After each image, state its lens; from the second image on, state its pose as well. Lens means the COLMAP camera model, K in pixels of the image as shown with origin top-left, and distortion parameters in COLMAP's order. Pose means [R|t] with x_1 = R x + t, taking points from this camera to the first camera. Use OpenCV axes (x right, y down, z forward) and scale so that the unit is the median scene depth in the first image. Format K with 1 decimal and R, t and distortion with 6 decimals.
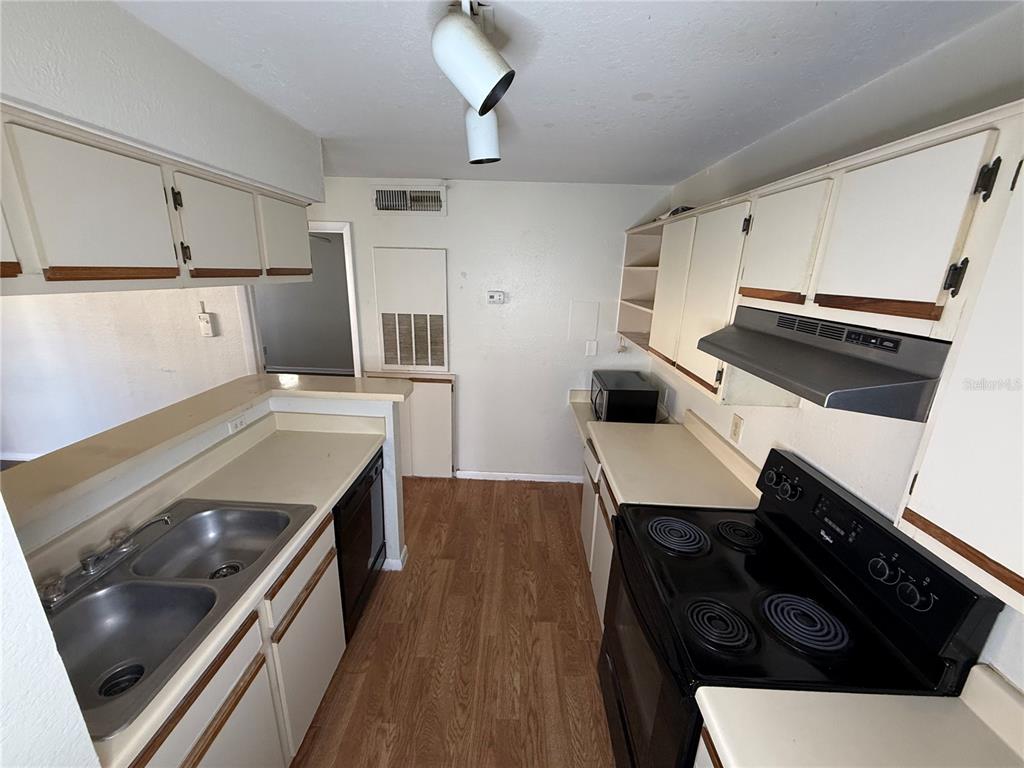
lens RADIAL K [[408.8, 0, 509.6], [0, 408.8, 386.4], [0, 0, 1]] dist [0.000517, 0.000352]
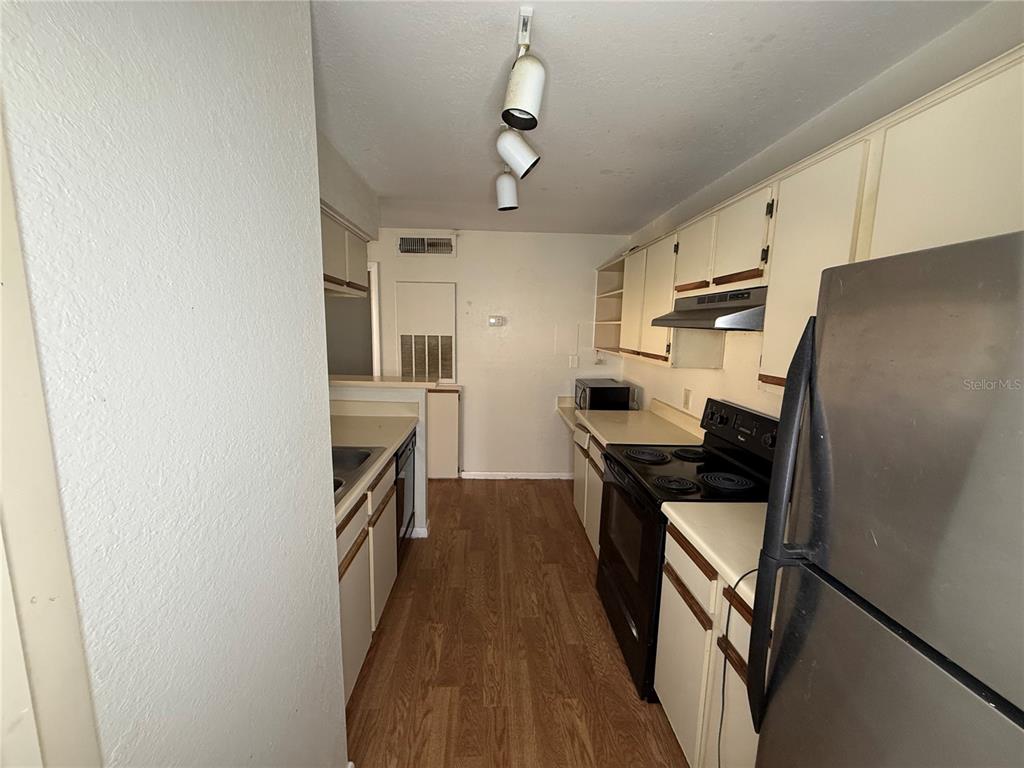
lens RADIAL K [[408.8, 0, 509.6], [0, 408.8, 386.4], [0, 0, 1]] dist [0.000517, 0.000352]
pose [[0.997775, -0.018119, 0.064155, -0.102790], [0.026528, 0.990795, -0.132743, 0.197314], [-0.061159, 0.134150, 0.989072, -0.270060]]
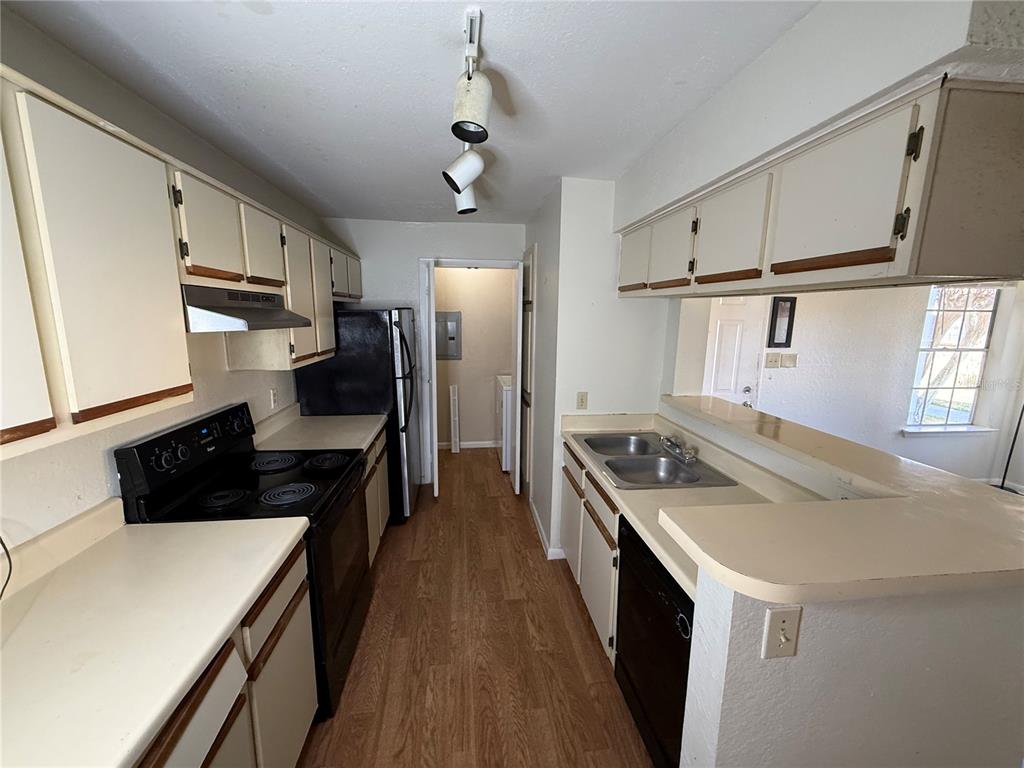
lens RADIAL K [[408.8, 0, 509.6], [0, 408.8, 386.4], [0, 0, 1]] dist [0.000517, 0.000352]
pose [[-0.990089, -0.015929, -0.139538, -0.018327], [-0.075556, 0.897929, 0.433606, -0.279591], [0.118388, 0.439851, -0.890233, 1.259536]]
